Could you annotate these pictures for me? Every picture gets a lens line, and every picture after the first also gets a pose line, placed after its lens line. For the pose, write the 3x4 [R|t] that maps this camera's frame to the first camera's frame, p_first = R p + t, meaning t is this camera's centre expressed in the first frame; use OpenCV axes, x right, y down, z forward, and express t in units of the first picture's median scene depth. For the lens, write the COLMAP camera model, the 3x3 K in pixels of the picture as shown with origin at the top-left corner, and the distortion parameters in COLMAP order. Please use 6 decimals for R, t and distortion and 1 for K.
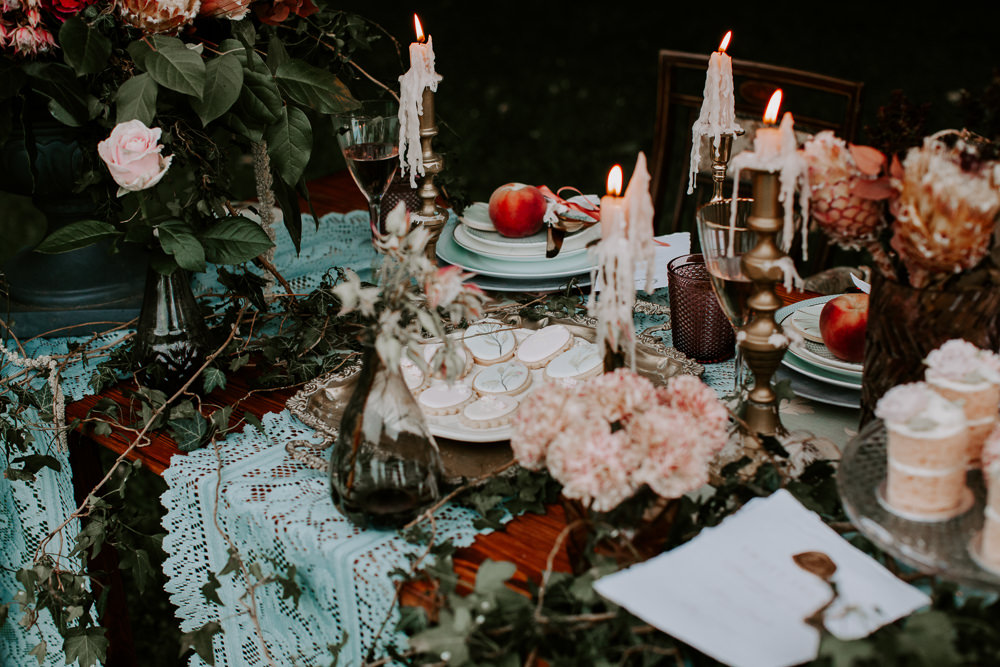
lens RADIAL K [[1424.5, 0, 500.0], [0, 1424.5, 333.5], [0, 0, 1]] dist [-0.199101, 0.008600]
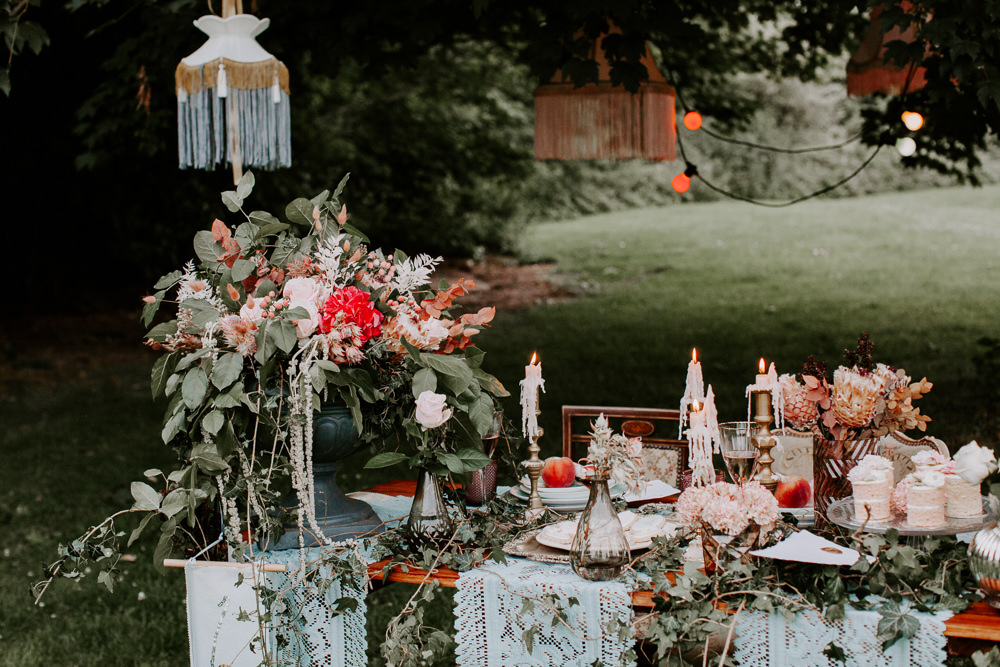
lens RADIAL K [[1537.6, 0, 471.2], [0, 1537.6, 331.9], [0, 0, 1]] dist [-0.178754, 0.535208]
pose [[0.974042, -0.026539, 0.224805, -0.739553], [0.097502, 0.945445, -0.310849, 0.462259], [-0.204291, 0.324699, 0.923491, -1.029835]]
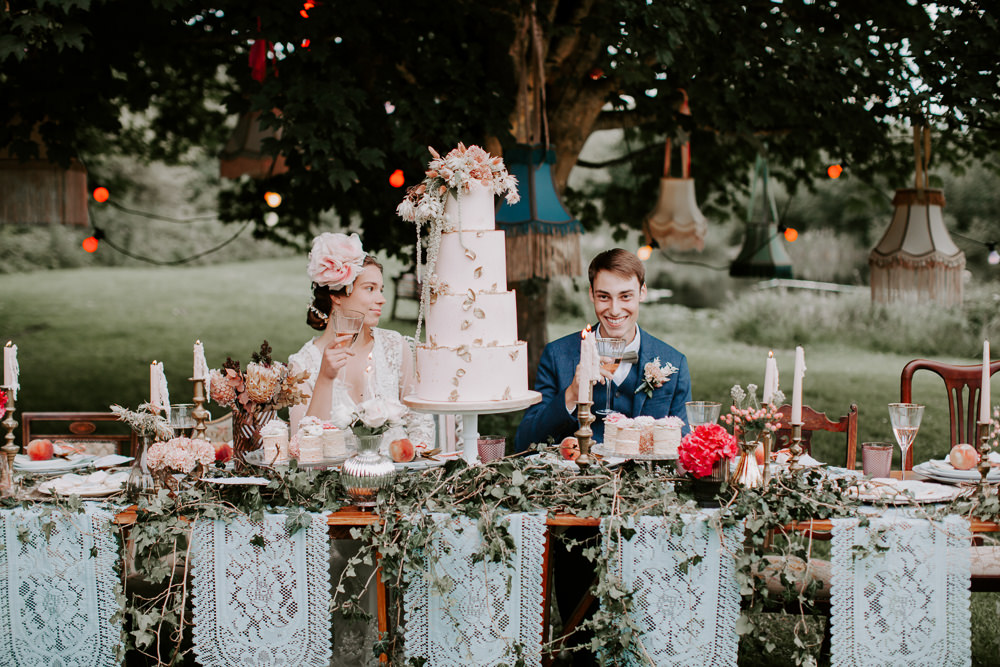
lens RADIAL K [[1394.5, 0, 500.0], [0, 1394.5, 333.5], [0, 0, 1]] dist [-0.127951, 0.099980]
pose [[0.771717, -0.016833, 0.635743, -1.214224], [0.242616, 0.931840, -0.269835, 0.757343], [-0.587869, 0.362478, 0.723201, -1.588441]]
